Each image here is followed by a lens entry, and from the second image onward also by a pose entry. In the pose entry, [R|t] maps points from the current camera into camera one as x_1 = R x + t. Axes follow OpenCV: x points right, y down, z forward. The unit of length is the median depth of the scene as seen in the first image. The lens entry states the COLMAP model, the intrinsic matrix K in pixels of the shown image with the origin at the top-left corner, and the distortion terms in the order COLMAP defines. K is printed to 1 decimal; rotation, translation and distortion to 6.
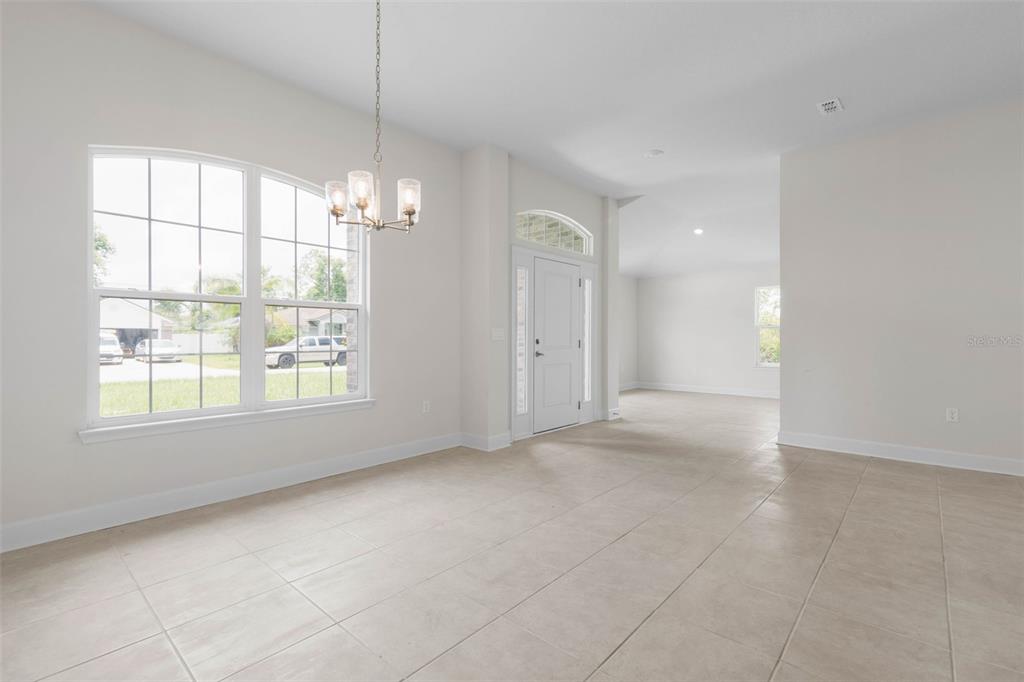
lens RADIAL K [[462.3, 0, 516.9], [0, 462.3, 345.2], [0, 0, 1]] dist [0.008978, -0.002250]
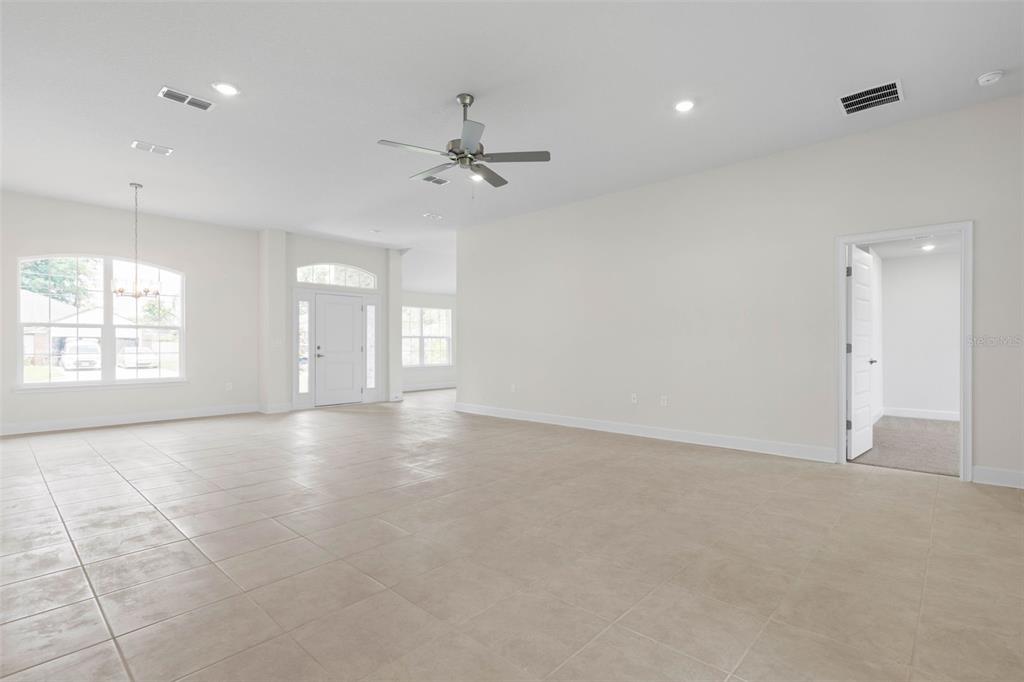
lens RADIAL K [[484.4, 0, 511.8], [0, 484.4, 347.6], [0, 0, 1]] dist [0.003265, 0.000213]
pose [[0.999654, -0.001196, -0.026266, 0.819202], [0.000894, 0.999933, -0.011505, 0.012956], [0.026278, 0.011477, 0.999589, -0.685308]]
